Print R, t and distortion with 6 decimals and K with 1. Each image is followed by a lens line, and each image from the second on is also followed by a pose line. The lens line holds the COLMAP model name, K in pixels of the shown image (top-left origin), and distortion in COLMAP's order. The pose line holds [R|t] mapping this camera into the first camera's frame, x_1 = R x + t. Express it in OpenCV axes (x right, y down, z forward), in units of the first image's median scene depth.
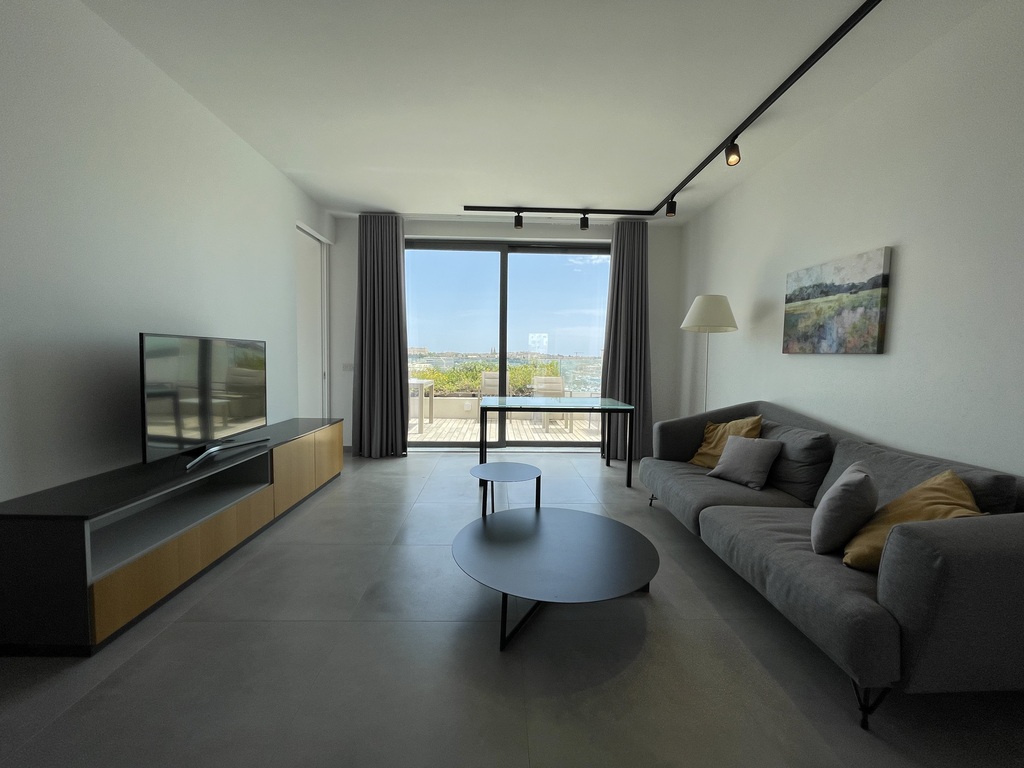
lens RADIAL K [[414.5, 0, 512.3], [0, 414.5, 384.1], [0, 0, 1]] dist [-0.000139, 0.001044]
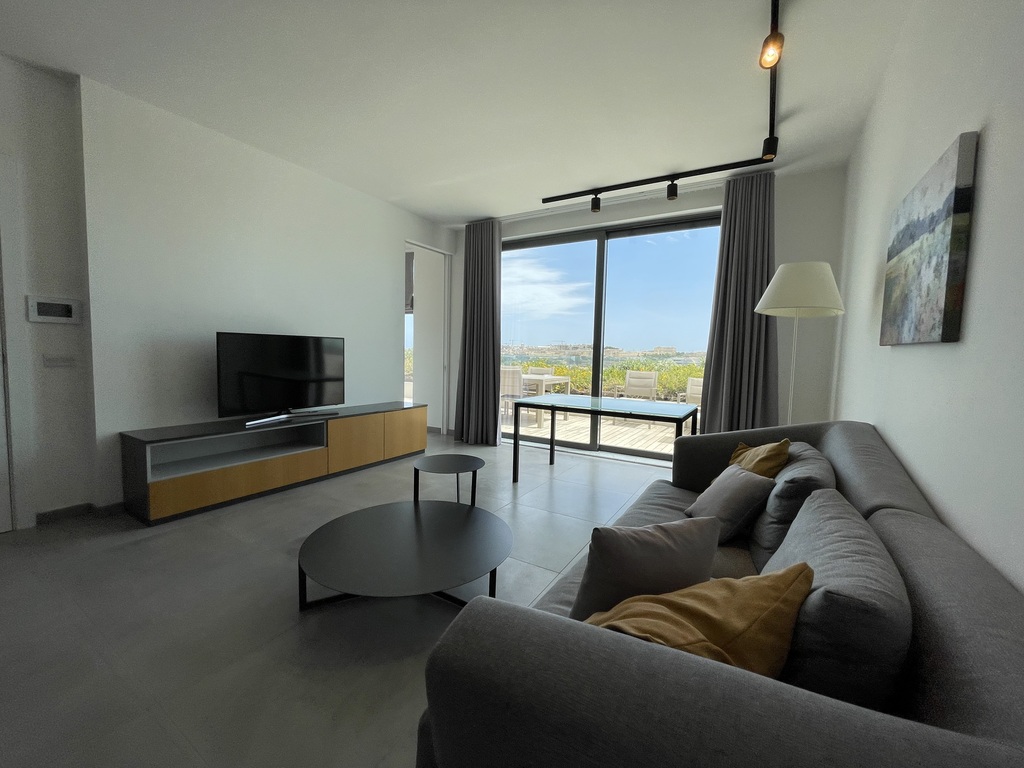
lens RADIAL K [[414.5, 0, 512.5], [0, 414.5, 384.8], [0, 0, 1]] dist [-0.000139, 0.001044]
pose [[0.838717, 0.046505, -0.542578, 0.359771], [-0.045640, 0.998844, 0.015063, -0.000700], [0.542651, 0.012130, 0.839871, 0.130719]]
